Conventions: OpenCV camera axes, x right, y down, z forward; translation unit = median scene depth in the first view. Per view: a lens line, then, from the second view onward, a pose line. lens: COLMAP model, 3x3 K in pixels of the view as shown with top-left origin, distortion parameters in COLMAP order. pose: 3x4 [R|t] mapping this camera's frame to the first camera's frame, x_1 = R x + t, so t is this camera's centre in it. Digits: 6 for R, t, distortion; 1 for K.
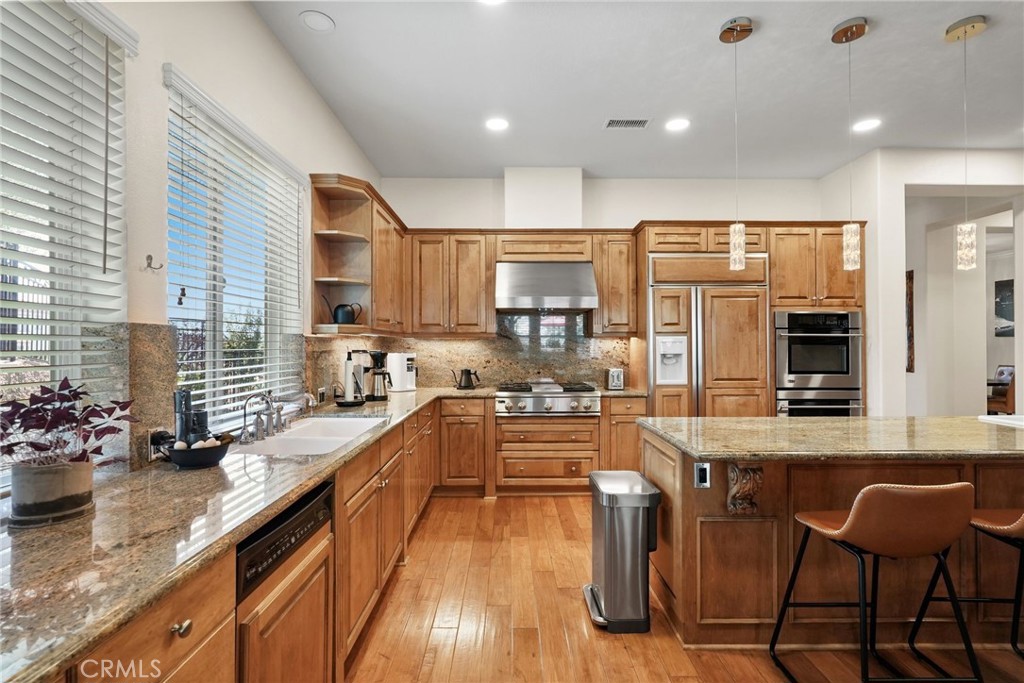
lens RADIAL K [[474.6, 0, 513.0], [0, 474.6, 338.6], [0, 0, 1]] dist [-0.004982, -0.000006]
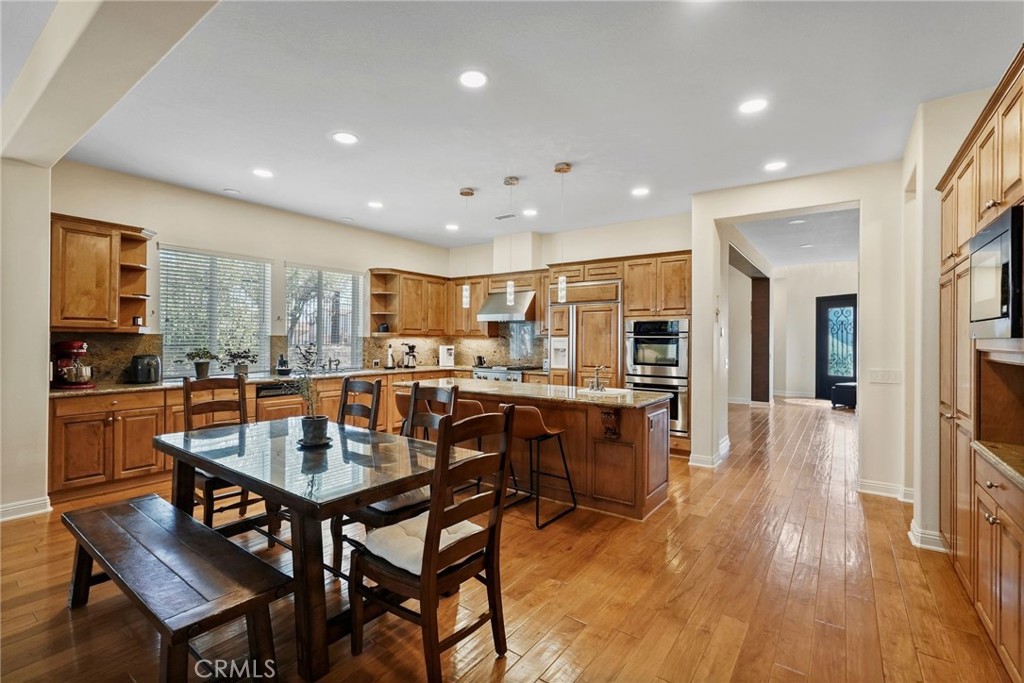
lens RADIAL K [[461.3, 0, 512.9], [0, 461.3, 339.4], [0, 0, 1]] dist [-0.005207, 0.005943]
pose [[0.808048, 0.005273, -0.589093, 1.090273], [0.001286, 0.999942, 0.010713, -0.015012], [0.589115, -0.009414, 0.807994, -0.315931]]
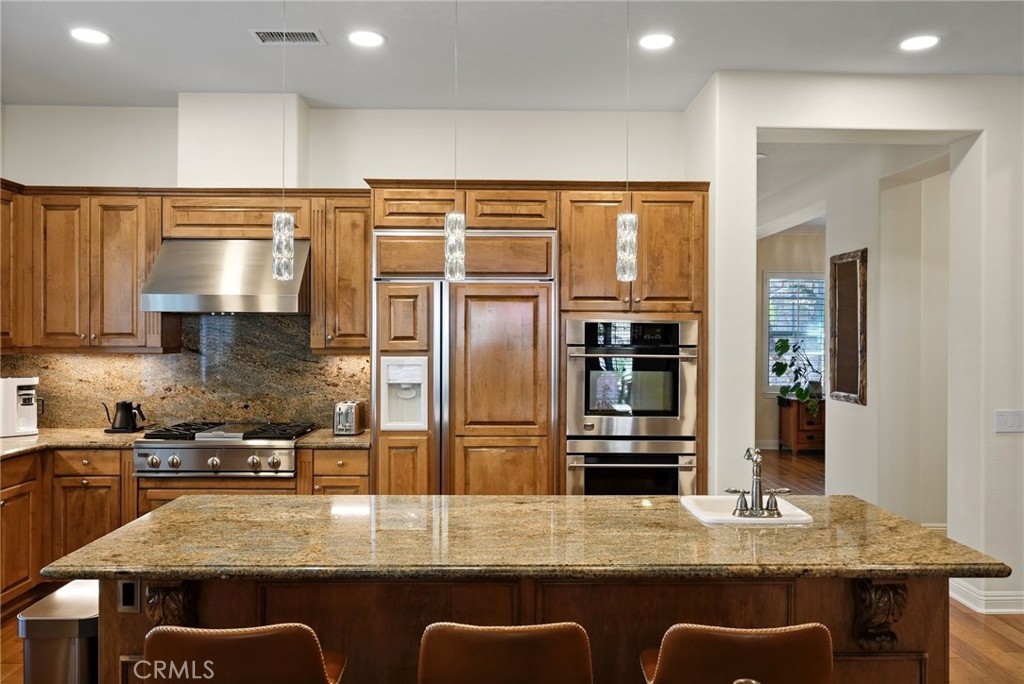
lens RADIAL K [[755.7, 0, 509.4], [0, 755.7, 333.6], [0, 0, 1]] dist [-0.002289, 0.008206]
pose [[0.999967, 0.006017, 0.005415, 0.467077], [-0.006087, 0.999897, 0.012981, -0.050593], [-0.005337, -0.013014, 0.999901, -0.045521]]
